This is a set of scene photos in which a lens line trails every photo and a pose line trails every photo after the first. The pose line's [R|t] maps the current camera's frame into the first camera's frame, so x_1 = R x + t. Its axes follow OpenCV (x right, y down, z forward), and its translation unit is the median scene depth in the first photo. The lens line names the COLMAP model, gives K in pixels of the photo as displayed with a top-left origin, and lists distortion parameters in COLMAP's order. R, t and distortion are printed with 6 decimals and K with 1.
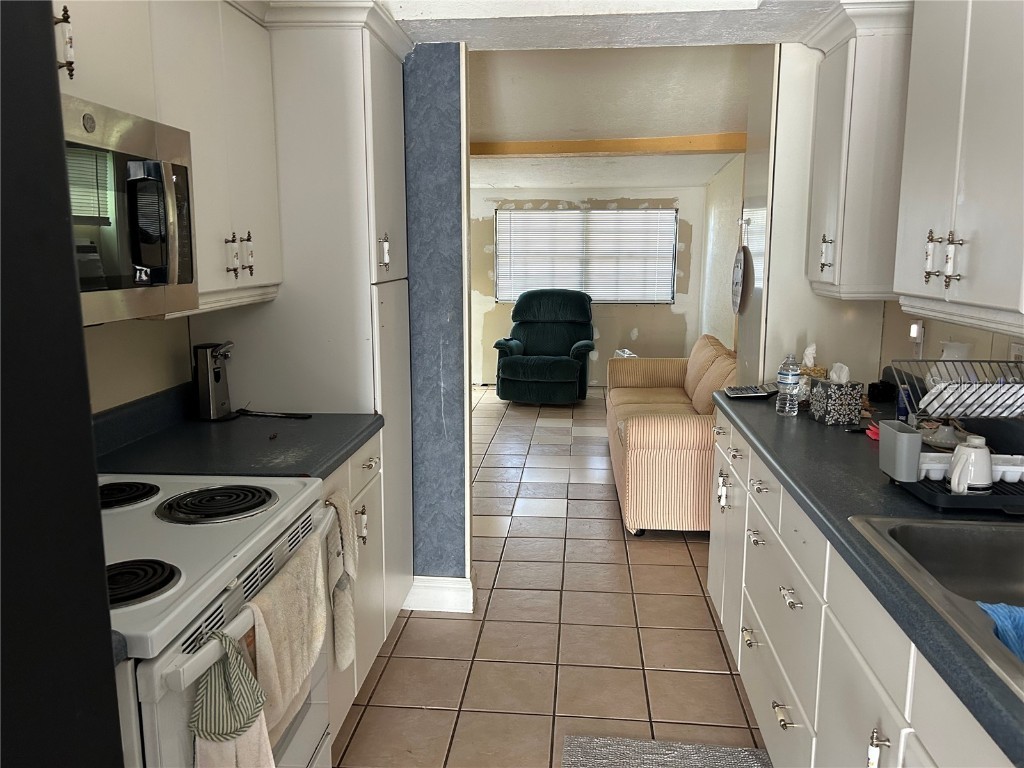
lens RADIAL K [[772.7, 0, 511.2], [0, 772.7, 384.1], [0, 0, 1]] dist [0.037627, -0.021265]
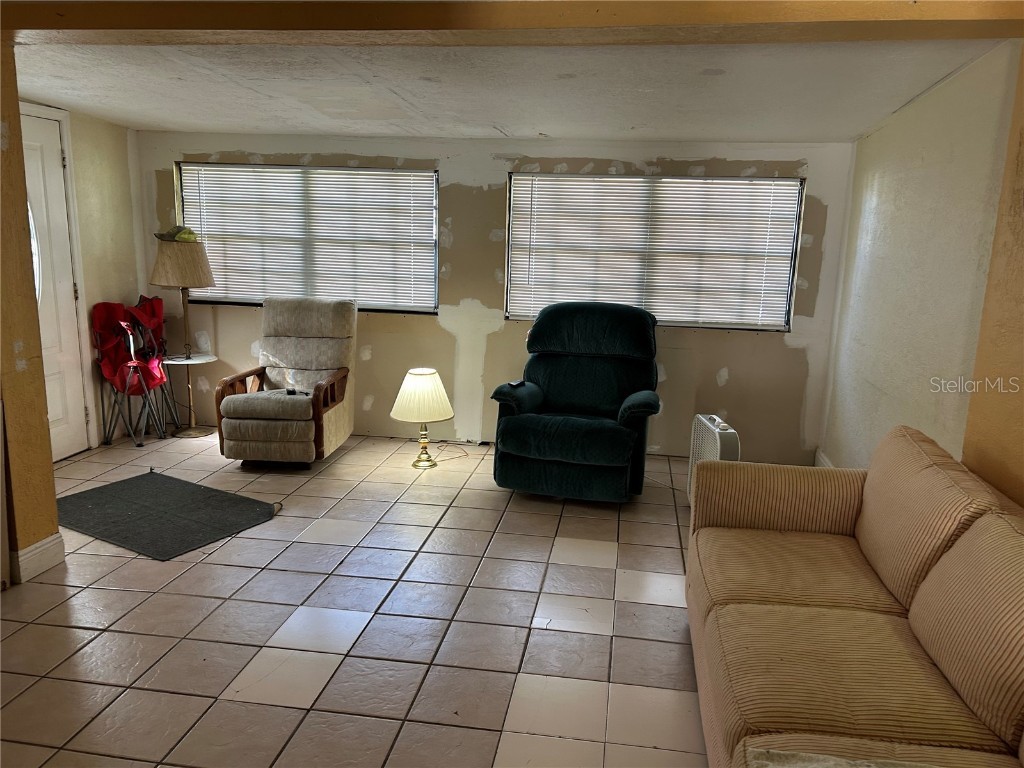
lens RADIAL K [[772.7, 0, 513.8], [0, 772.7, 383.1], [0, 0, 1]] dist [0.037627, -0.021265]
pose [[0.997522, 0.040893, -0.057245, 0.027099], [-0.039853, 0.999021, 0.019204, -0.066994], [0.057974, -0.016875, 0.998175, 0.370842]]
